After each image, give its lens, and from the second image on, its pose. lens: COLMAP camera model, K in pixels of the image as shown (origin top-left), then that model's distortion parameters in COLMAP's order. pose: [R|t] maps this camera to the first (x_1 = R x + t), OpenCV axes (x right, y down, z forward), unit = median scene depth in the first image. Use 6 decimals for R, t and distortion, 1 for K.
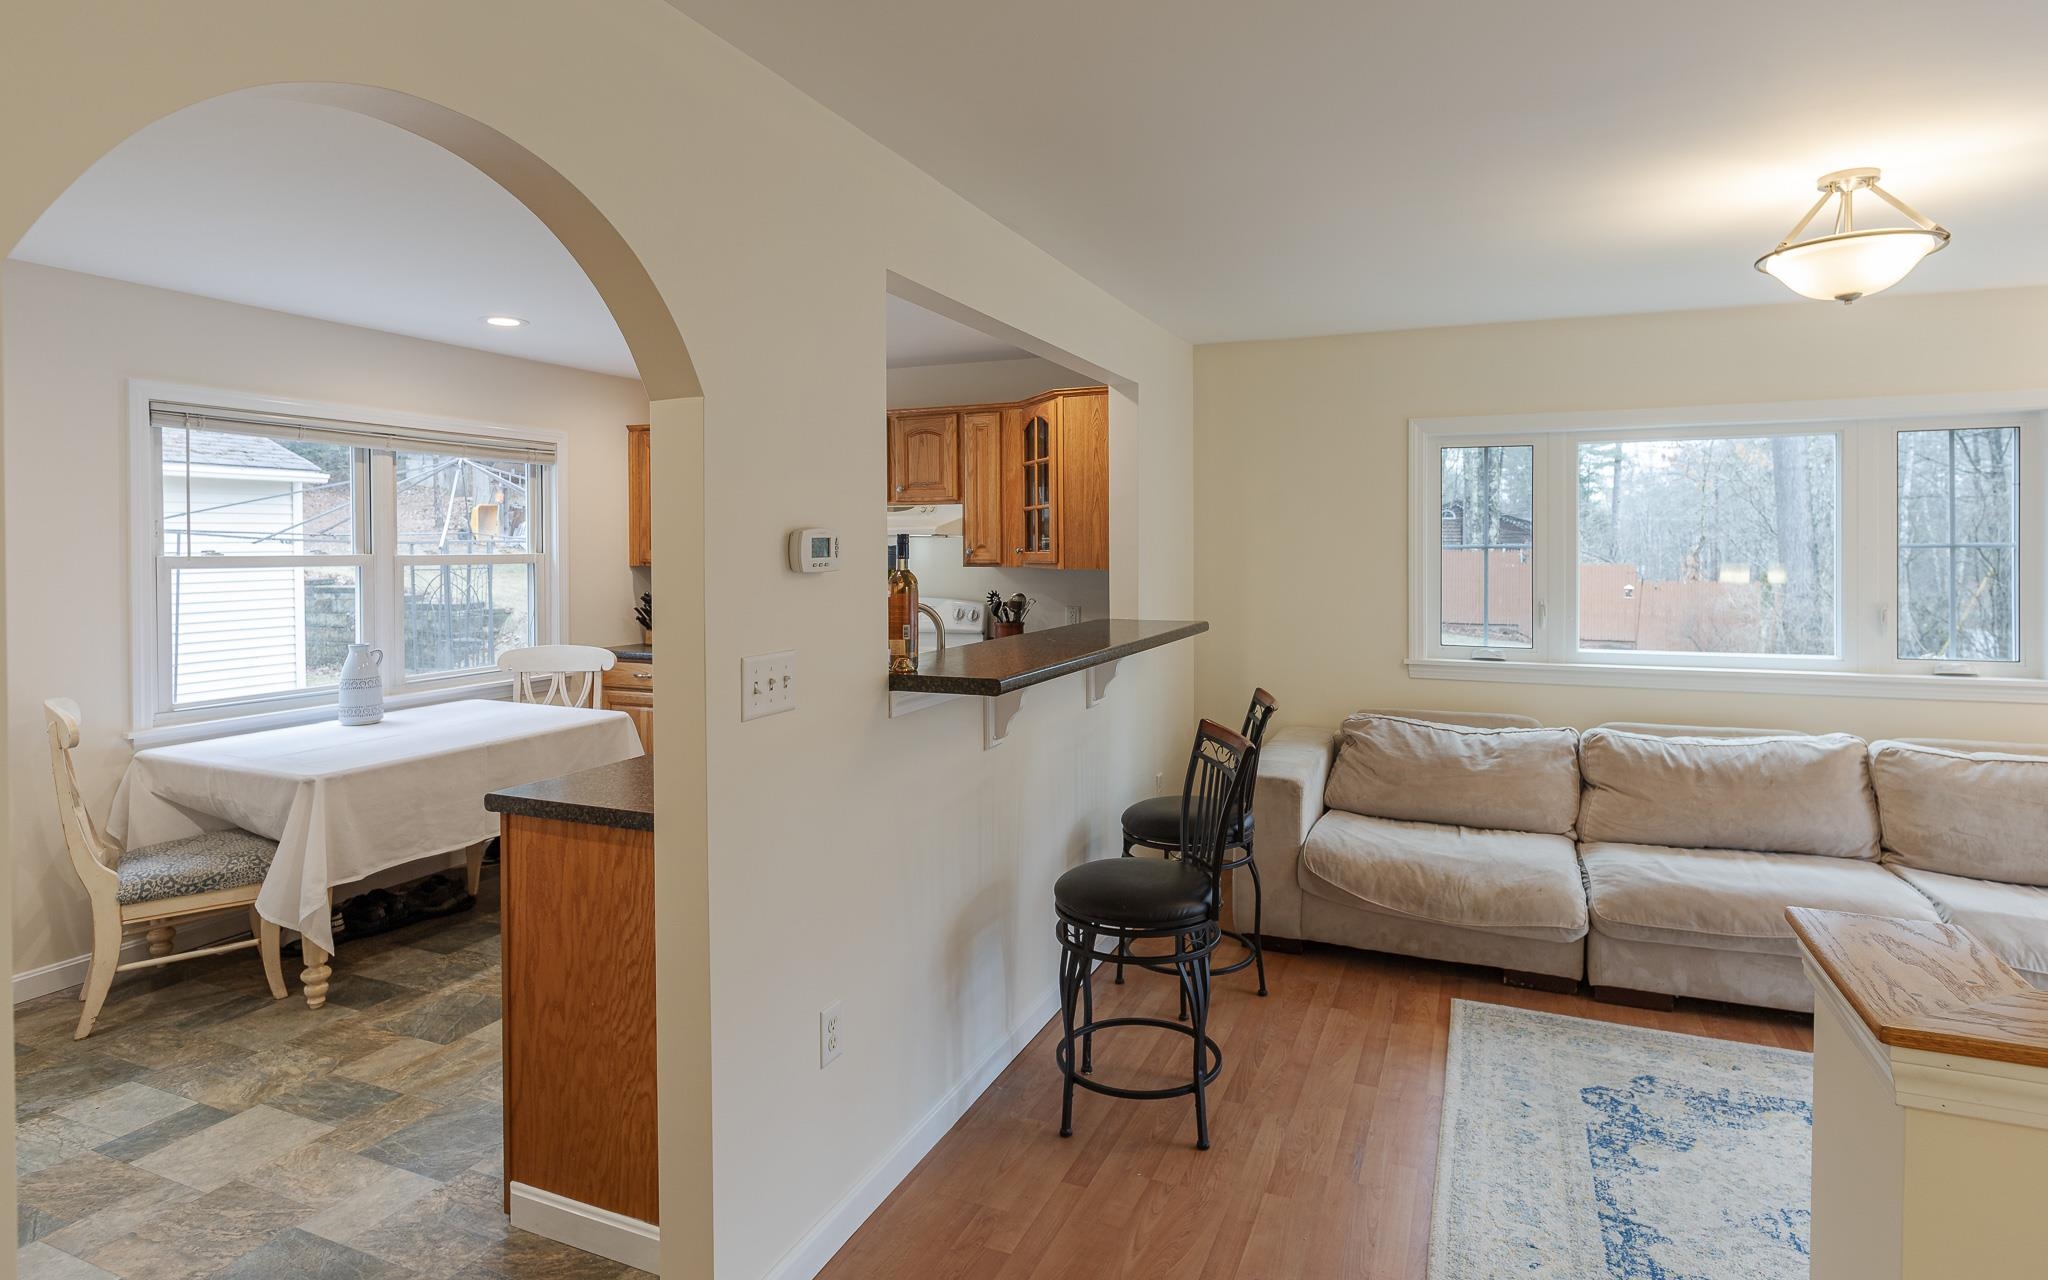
lens RADIAL K [[1075.5, 0, 1016.3], [0, 1075.5, 555.9], [0, 0, 1]] dist [-0.000966, -0.000079]
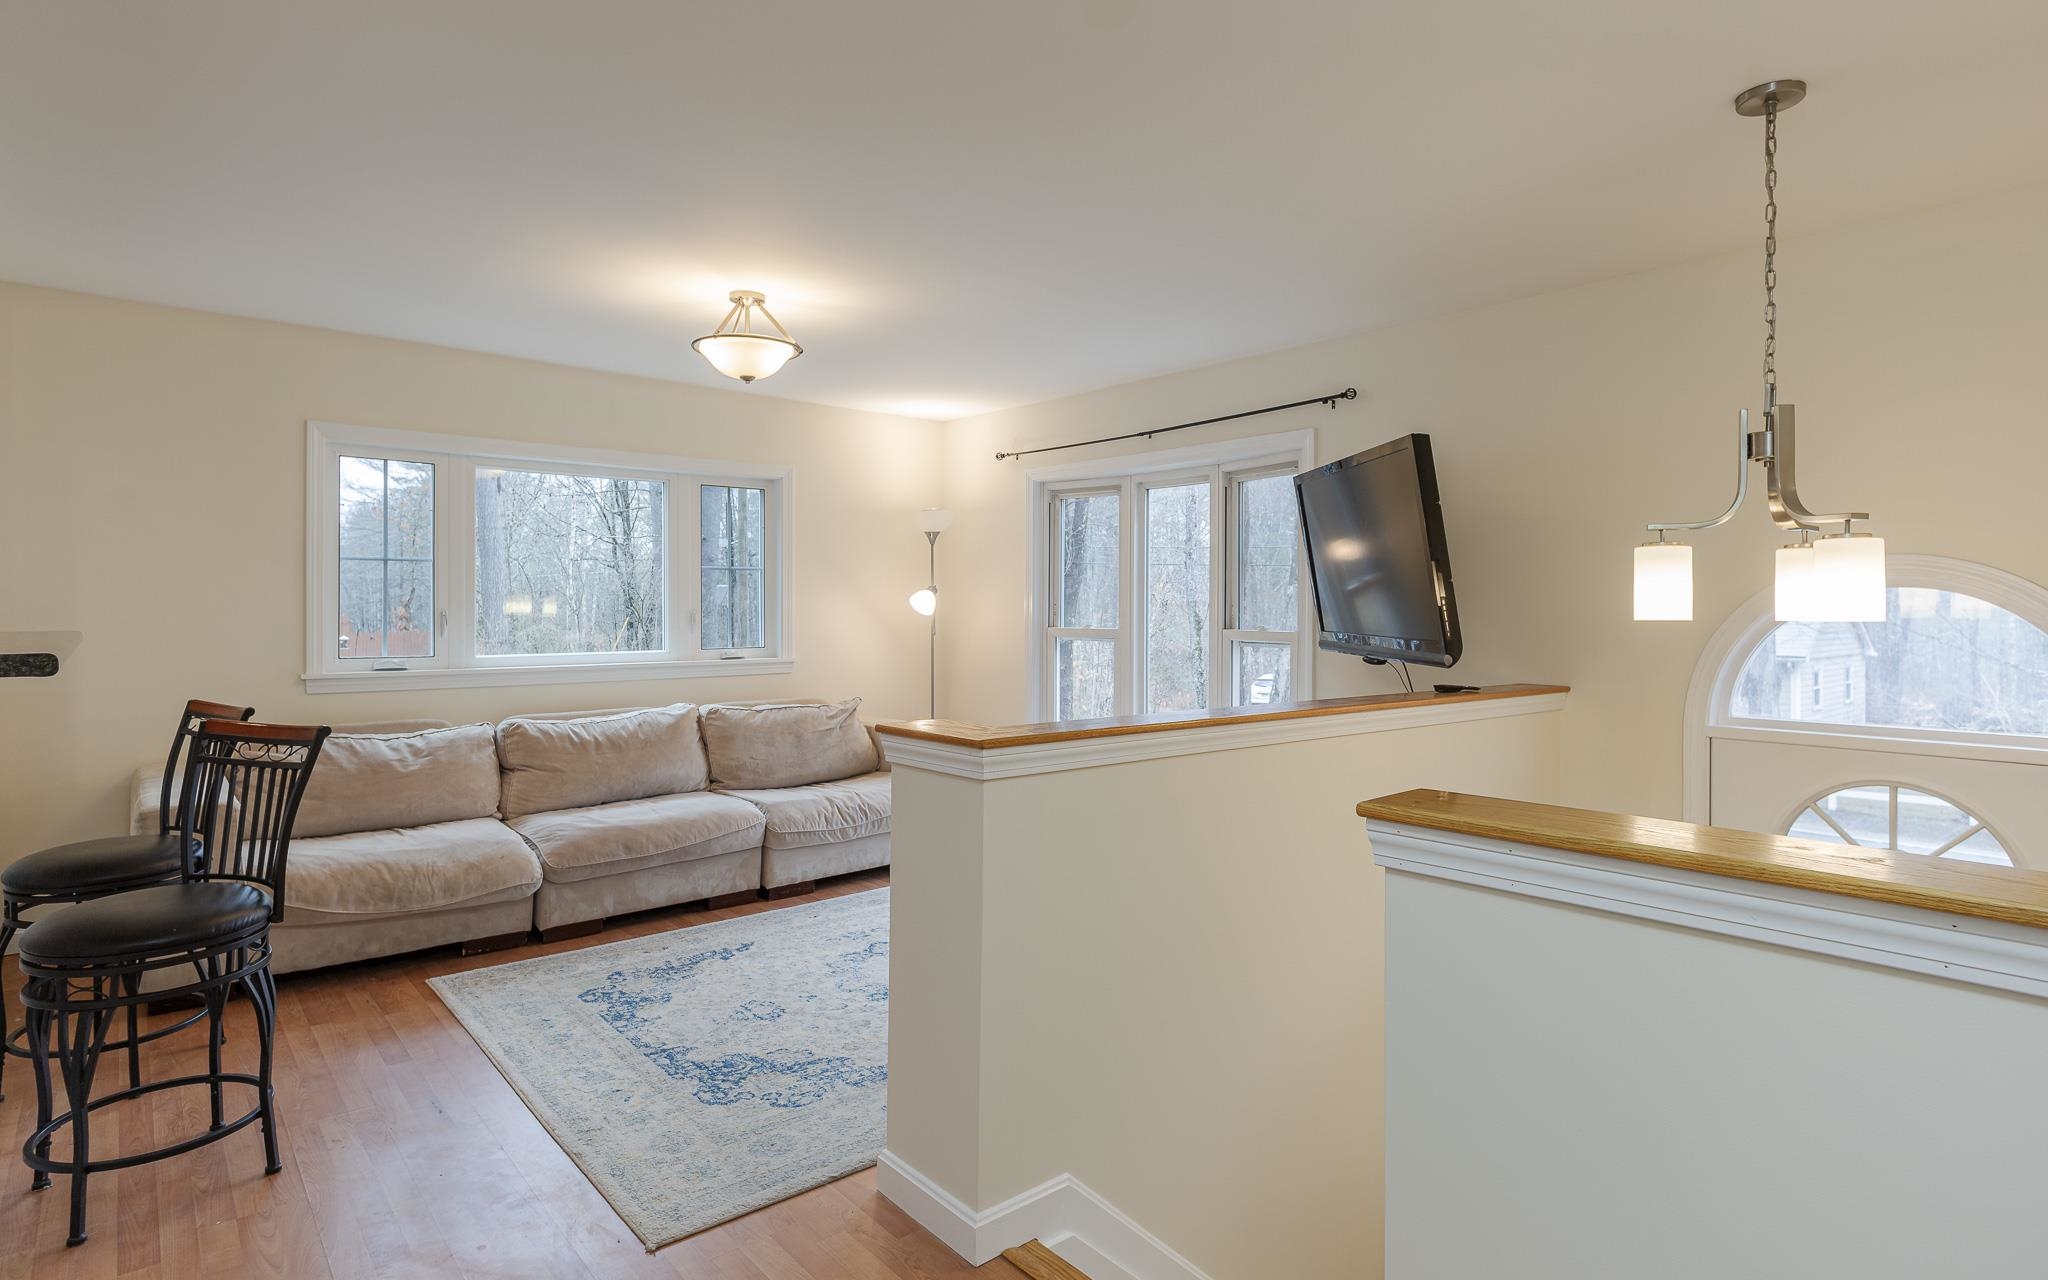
lens RADIAL K [[1081.8, 0, 1037.0], [0, 1081.8, 601.9], [0, 0, 1]] dist [-0.000239, 0.000278]
pose [[0.435168, 0.007012, 0.900322, -0.279930], [0.005180, 0.999934, -0.010291, 0.059604], [-0.900334, 0.009142, 0.435103, 0.009558]]
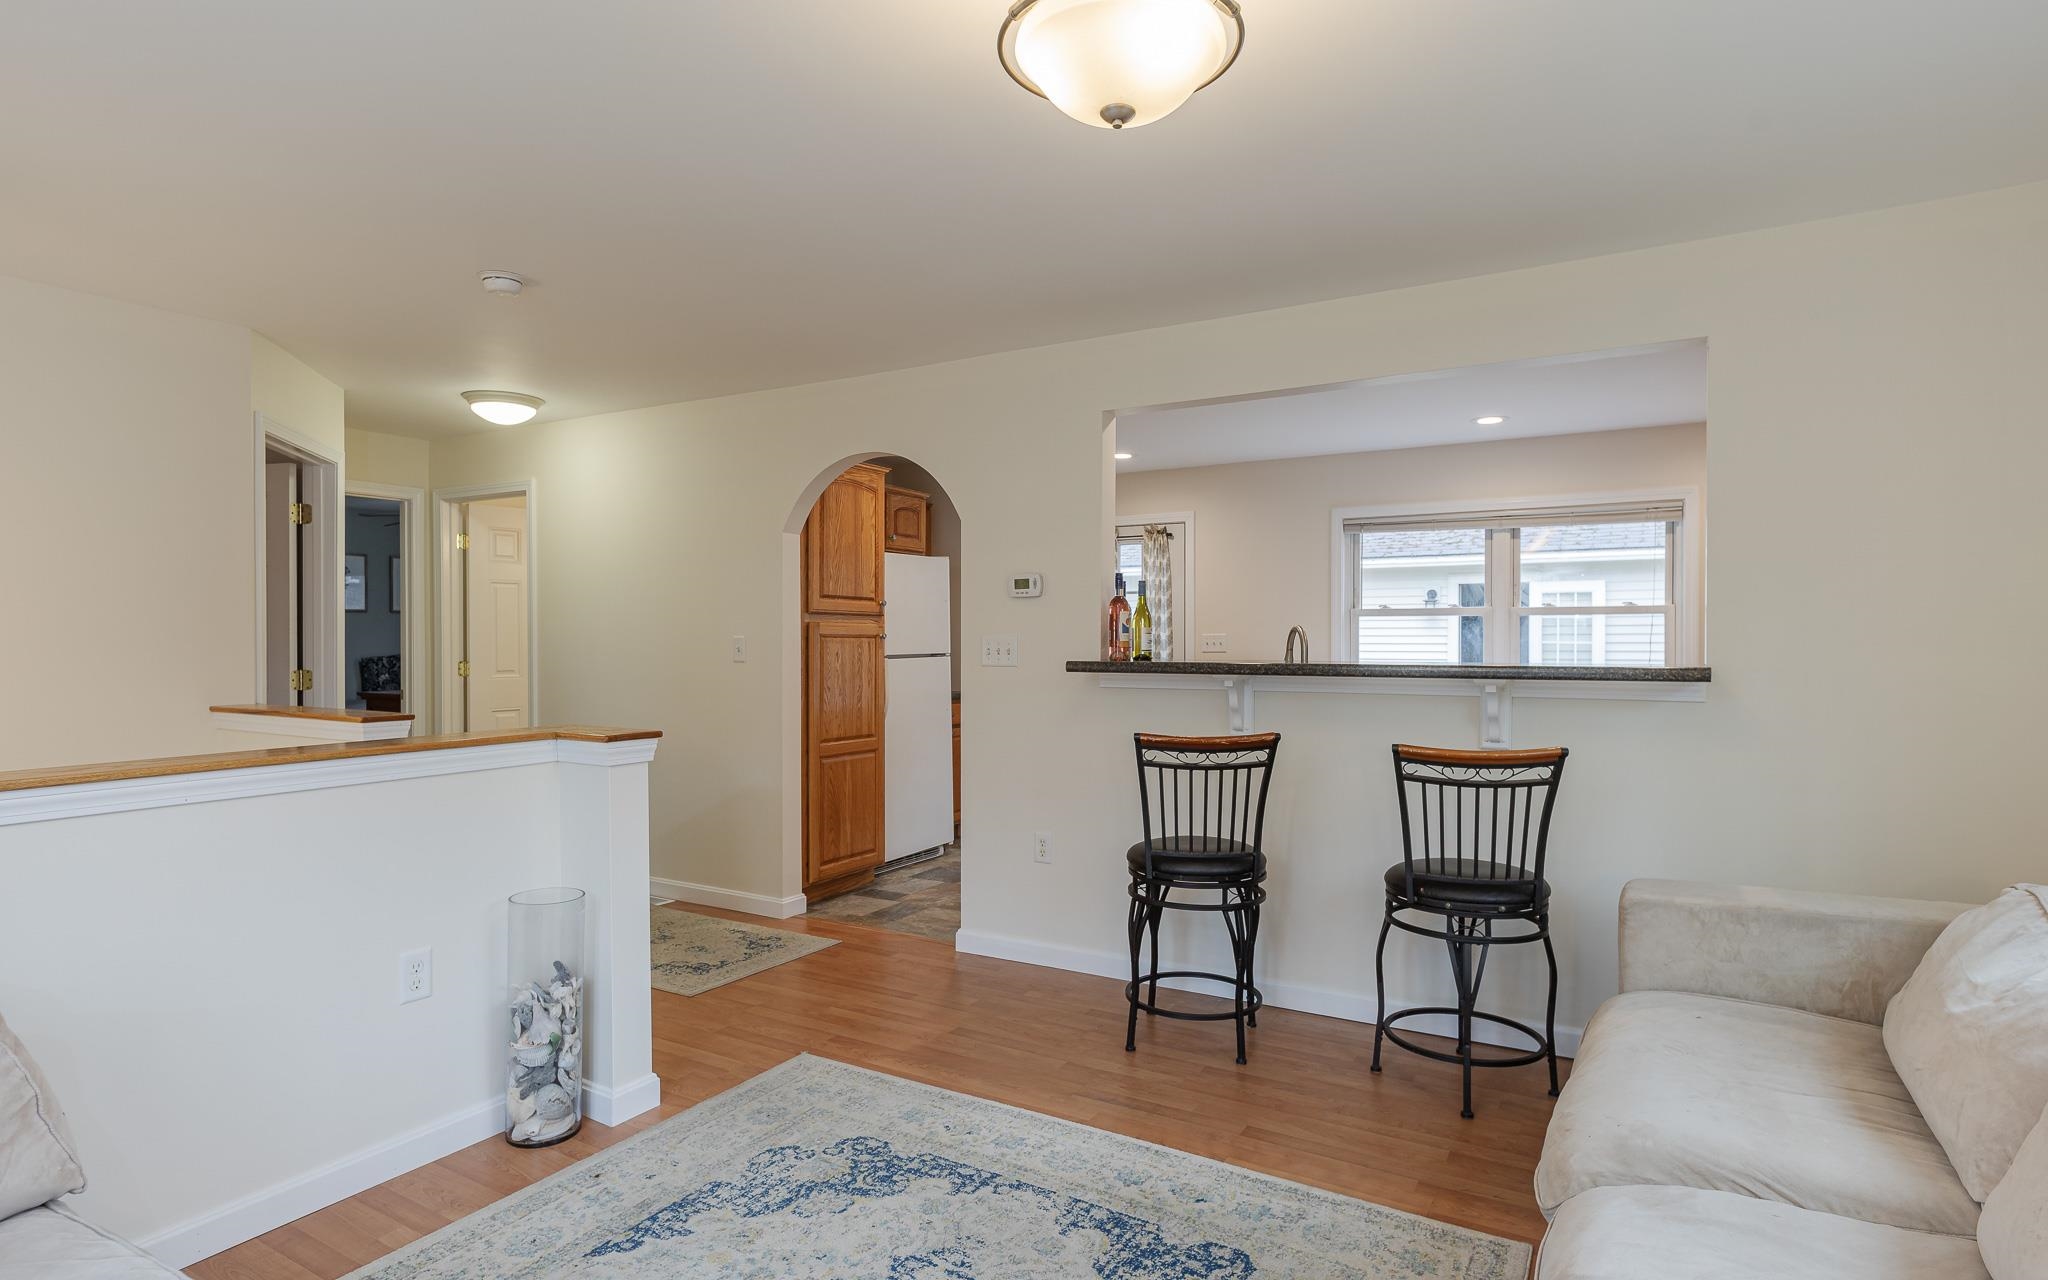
lens RADIAL K [[1081.8, 0, 1037.0], [0, 1081.8, 601.9], [0, 0, 1]] dist [-0.000239, 0.000278]
pose [[-0.119883, -0.030934, -0.992306, 1.084343], [-0.009753, 0.999503, -0.029980, 0.051348], [0.992740, 0.006084, -0.120125, 0.778734]]
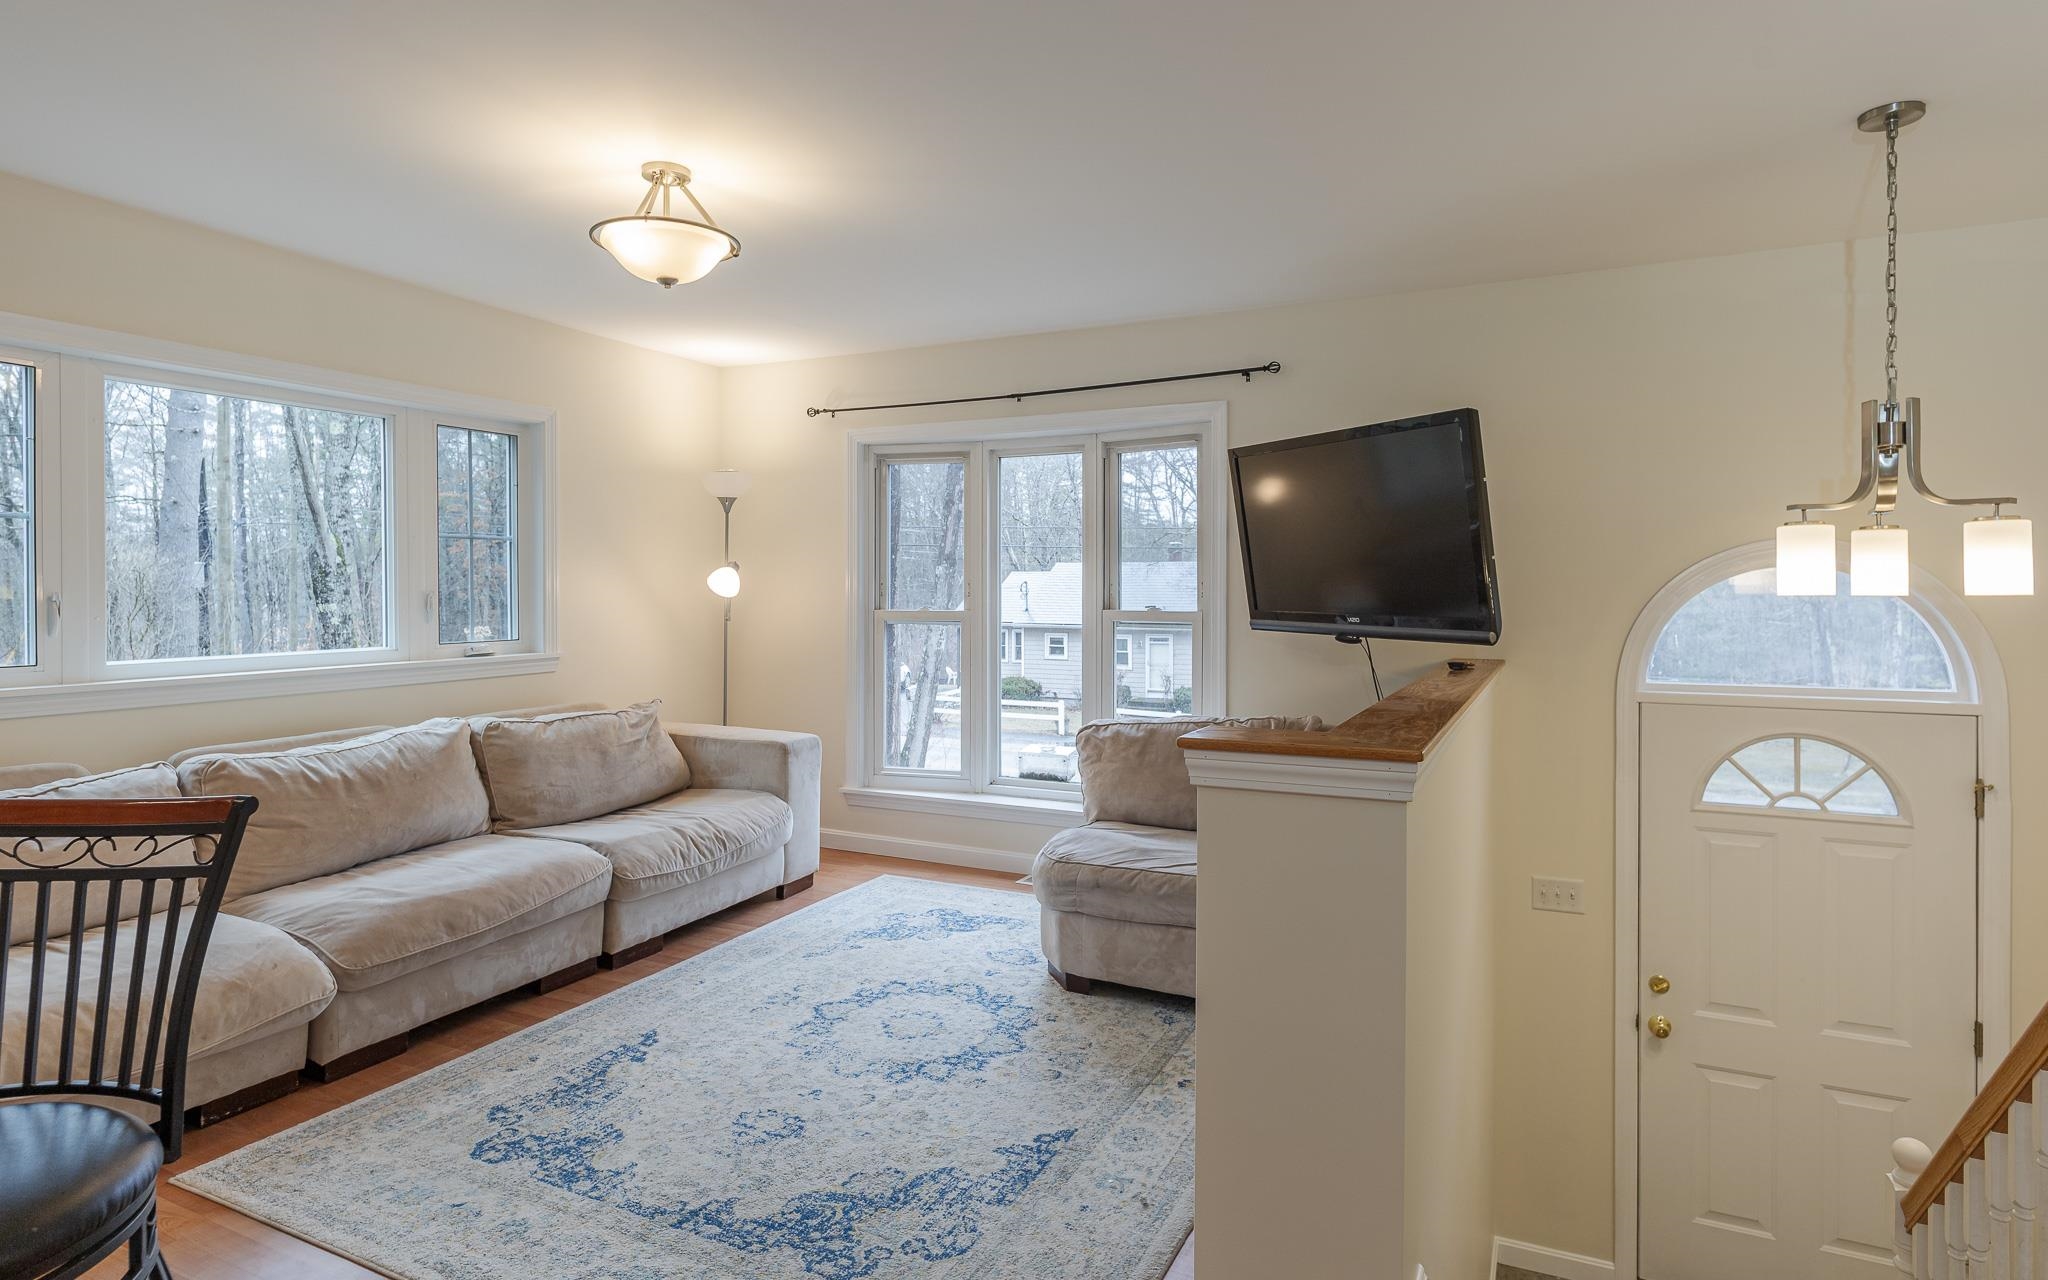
lens RADIAL K [[1086.3, 0, 1048.8], [0, 1086.3, 589.5], [0, 0, 1]] dist [-0.000376, -0.001139]
pose [[0.035291, 0.000940, 0.999377, -0.234822], [0.010053, 0.999949, -0.001295, 0.058083], [-0.999327, 0.010092, 0.035280, 0.434966]]
